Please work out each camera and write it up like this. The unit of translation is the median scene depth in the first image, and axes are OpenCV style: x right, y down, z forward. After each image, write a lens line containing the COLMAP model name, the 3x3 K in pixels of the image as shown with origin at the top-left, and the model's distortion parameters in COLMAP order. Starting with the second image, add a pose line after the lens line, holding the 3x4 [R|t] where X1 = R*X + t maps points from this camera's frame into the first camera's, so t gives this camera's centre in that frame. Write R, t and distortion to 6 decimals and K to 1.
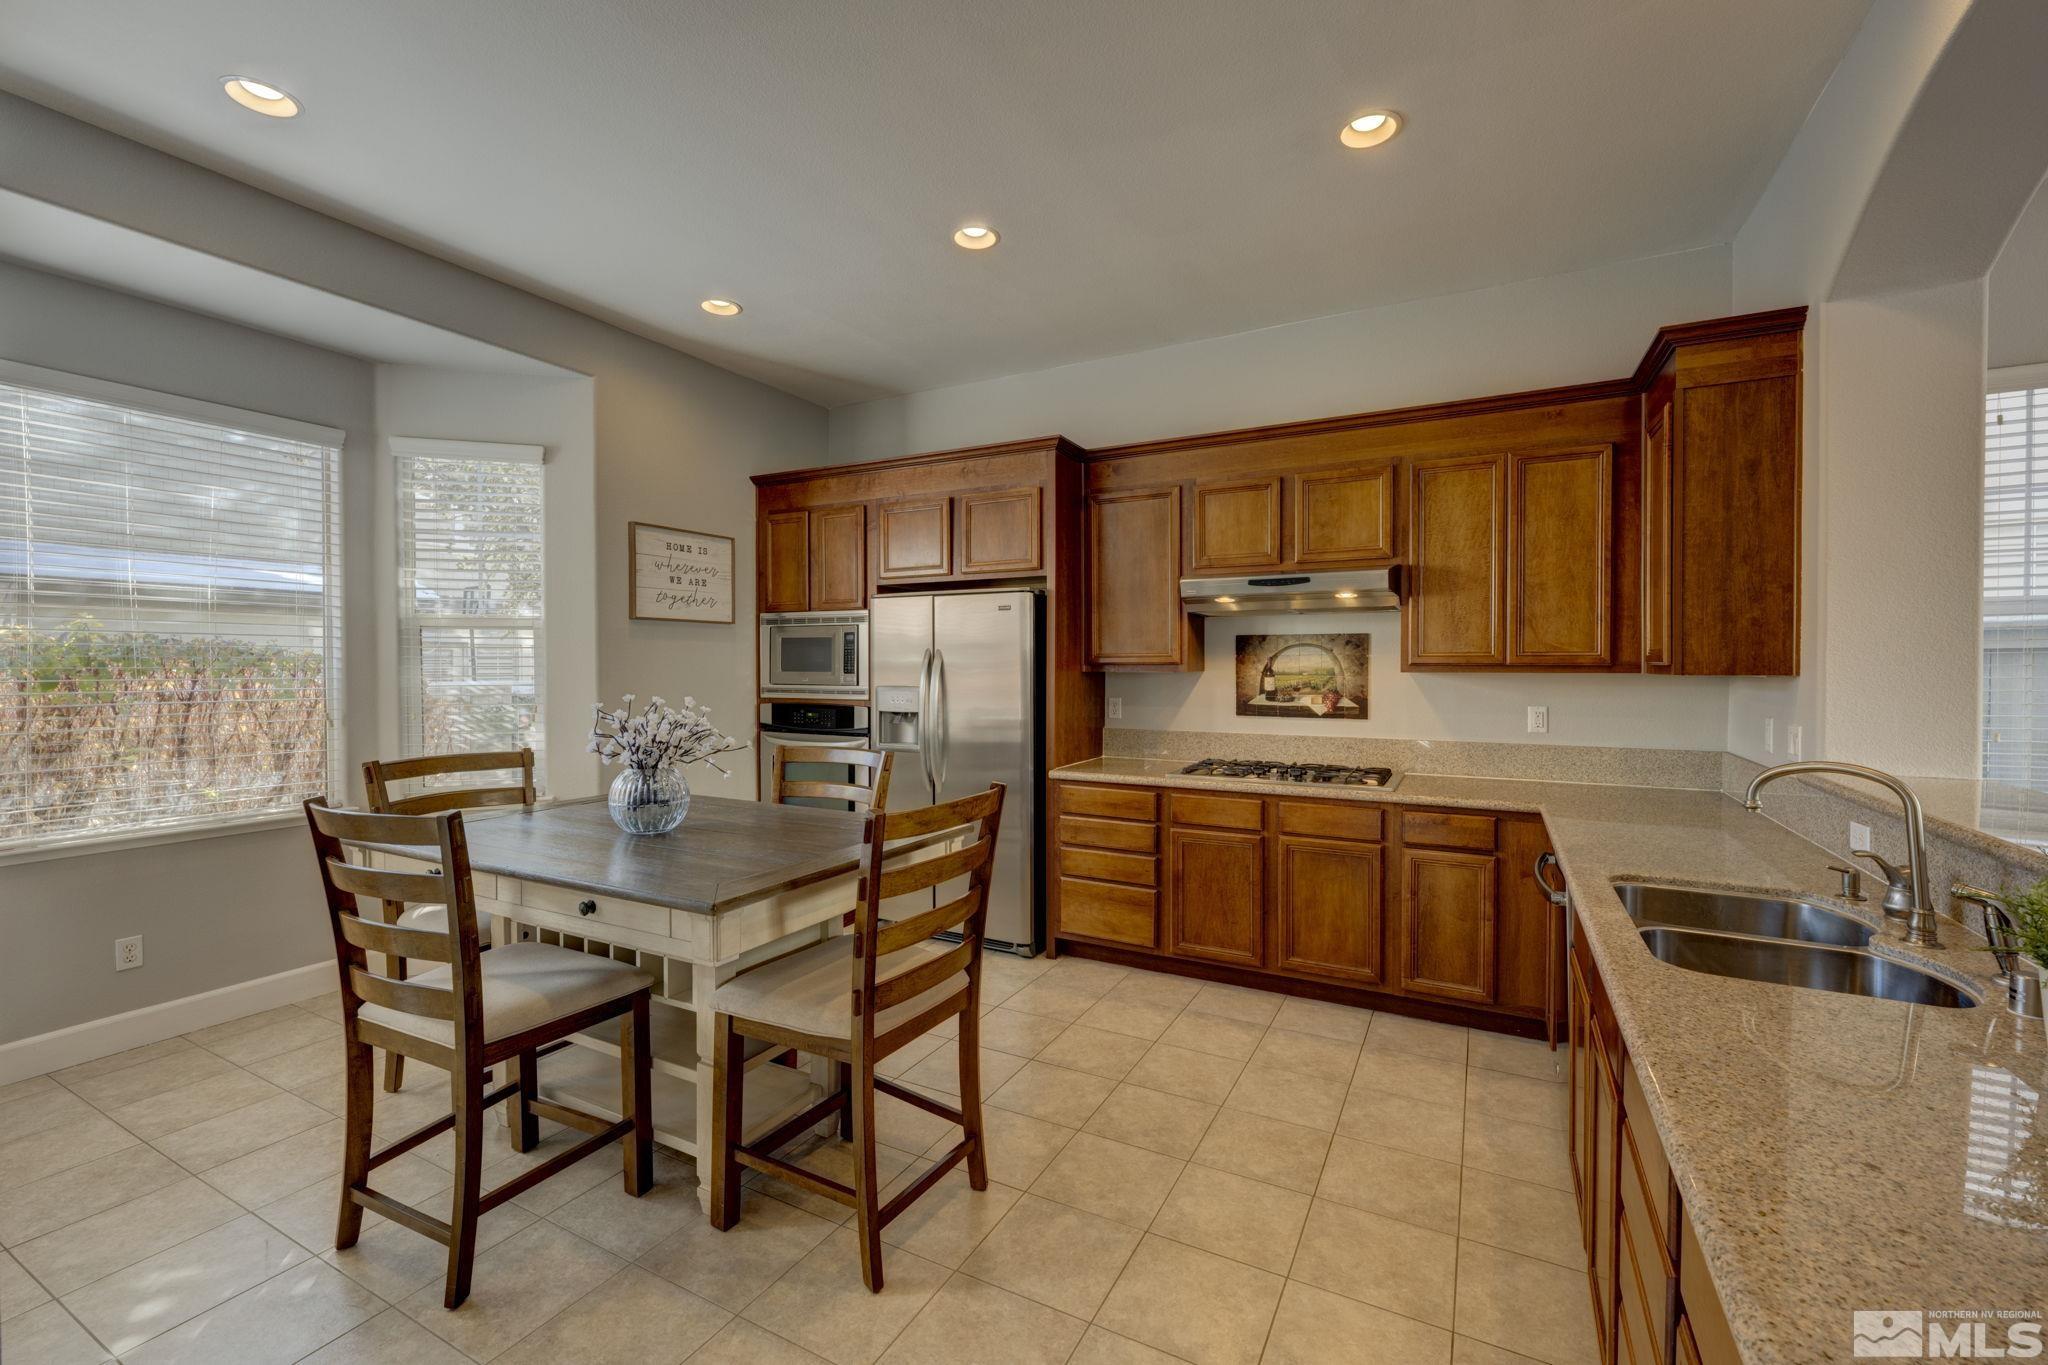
lens RADIAL K [[861.2, 0, 1031.4], [0, 861.2, 667.5], [0, 0, 1]] dist [-0.001276, 0.000736]
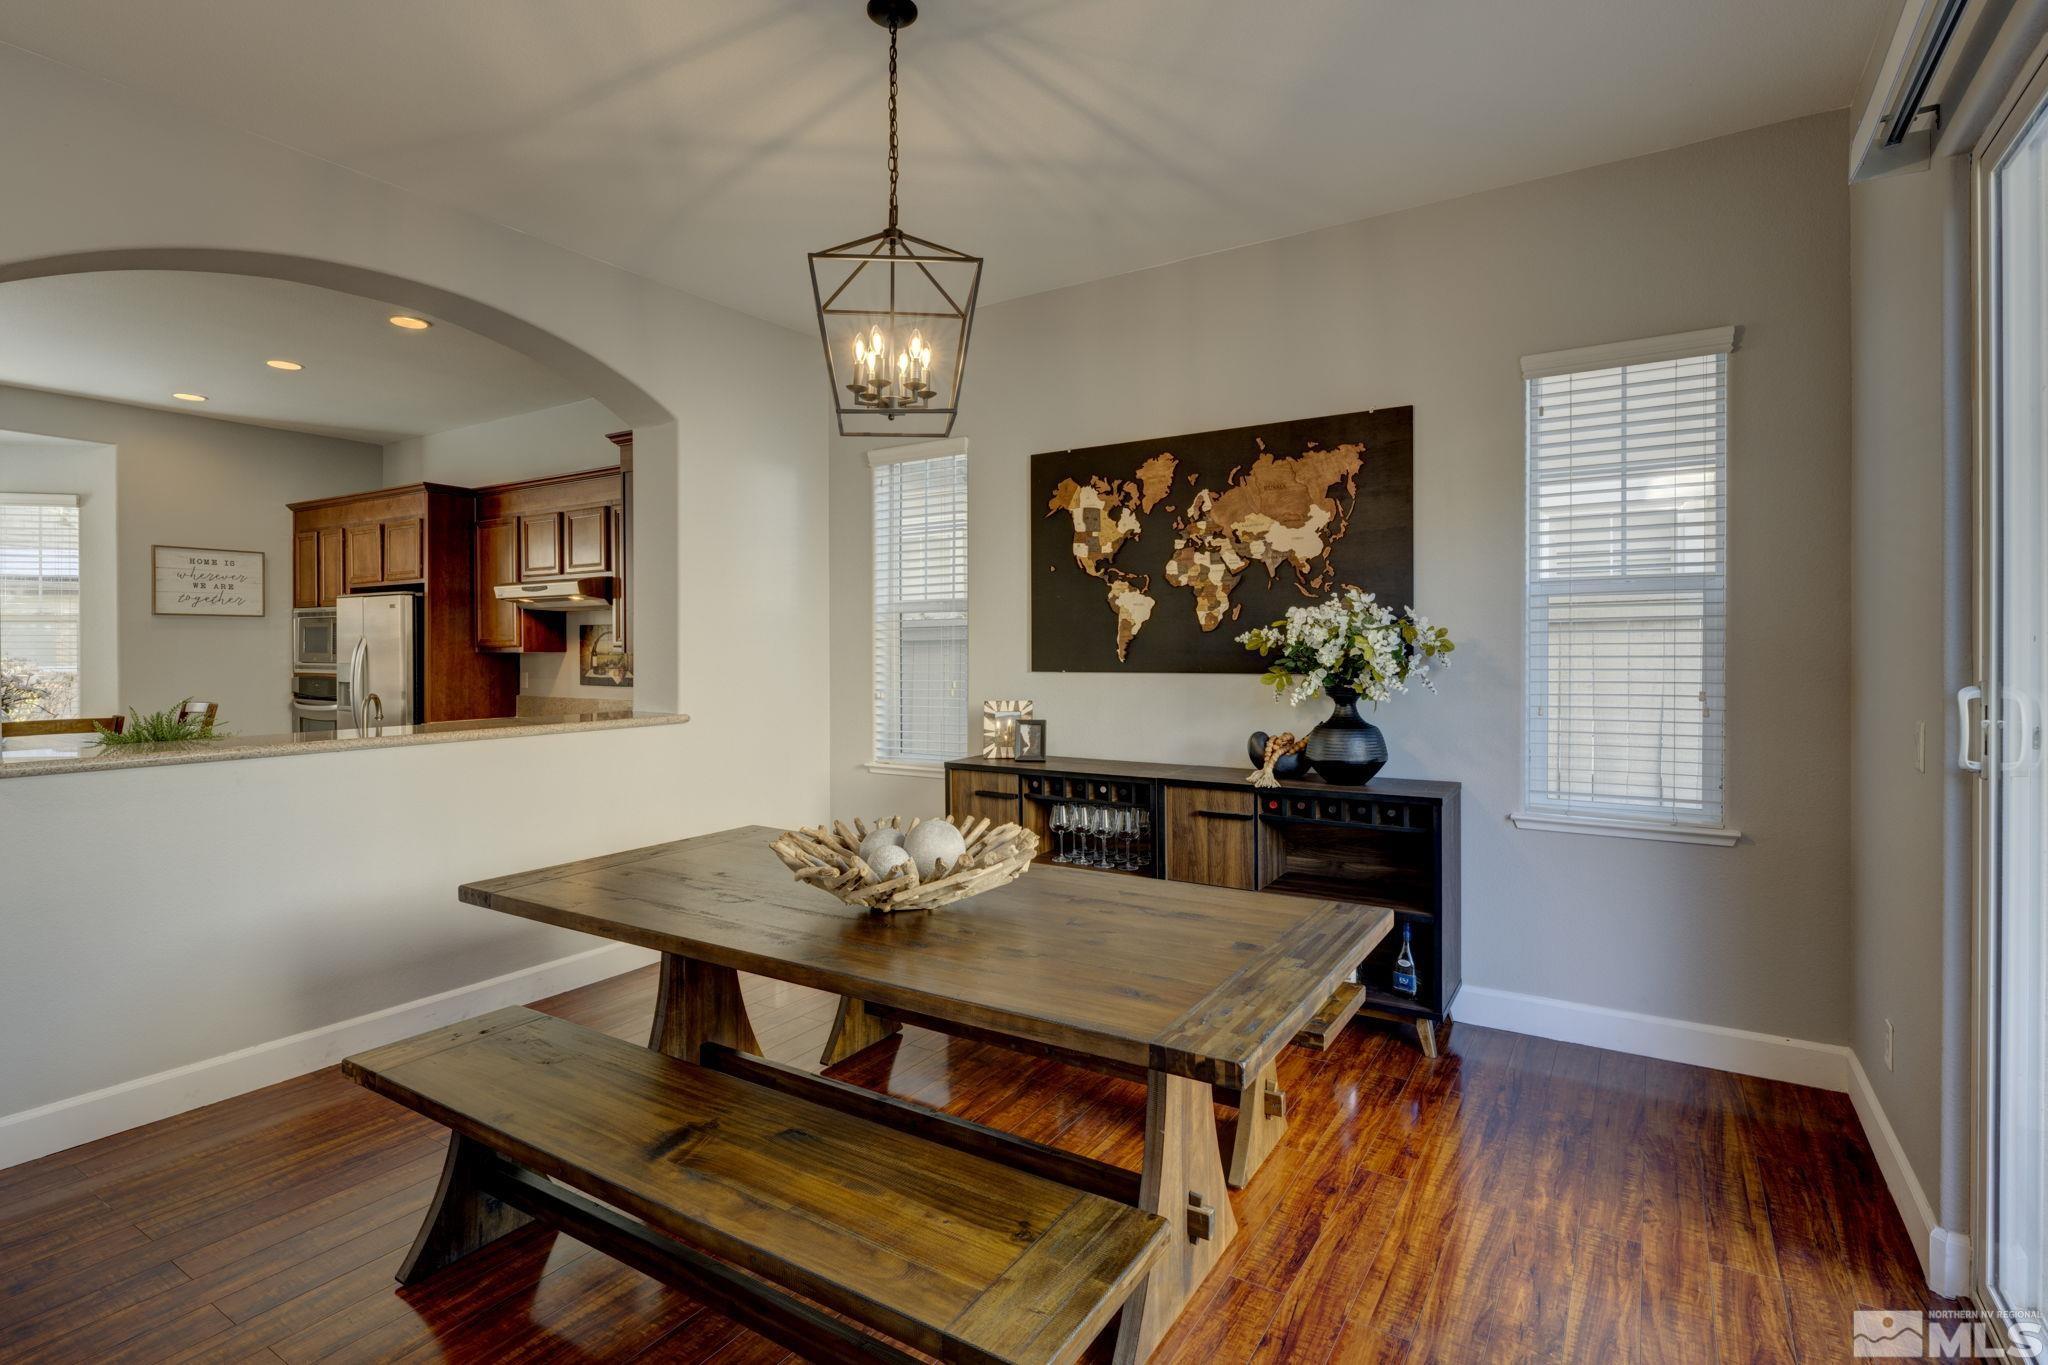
lens RADIAL K [[995.0, 0, 1032.3], [0, 995.0, 653.5], [0, 0, 1]] dist [0.002565, 0.000591]
pose [[0.997609, -0.000235, -0.069117, 1.073749], [0.000285, 1.000000, 0.000718, 0.005482], [0.069117, -0.000736, 0.997608, -0.514392]]
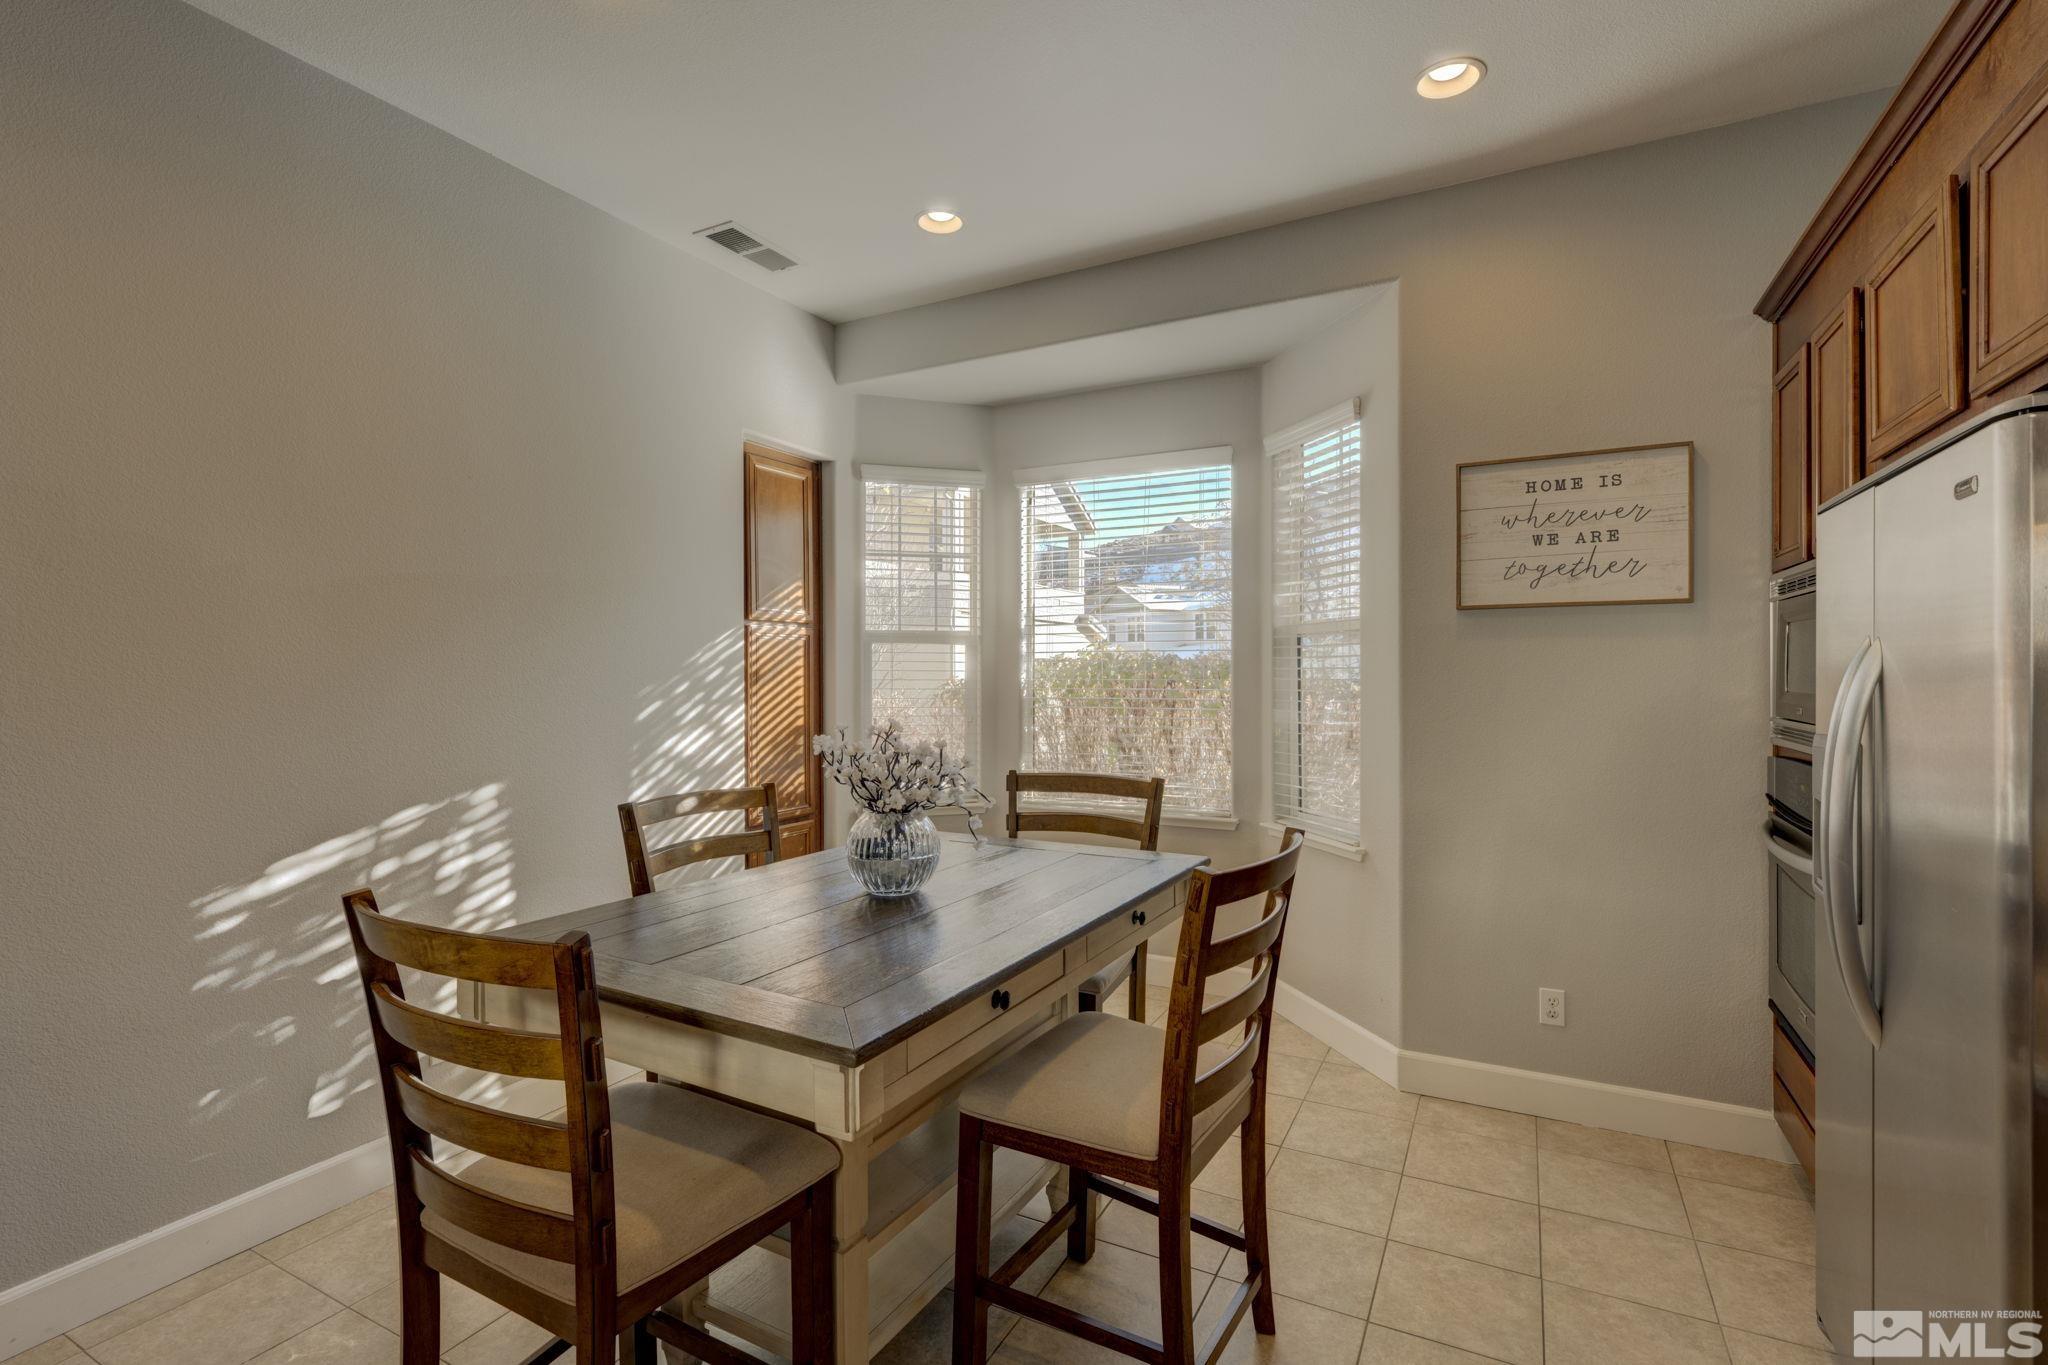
lens RADIAL K [[948.6, 0, 1019.4], [0, 948.6, 675.4], [0, 0, 1]] dist [-0.000142, 0.000128]
pose [[0.005367, 0.001657, -0.999984, 0.275054], [0.001289, 0.999998, 0.001664, -0.007173], [0.999985, -0.001298, 0.005365, 0.659803]]
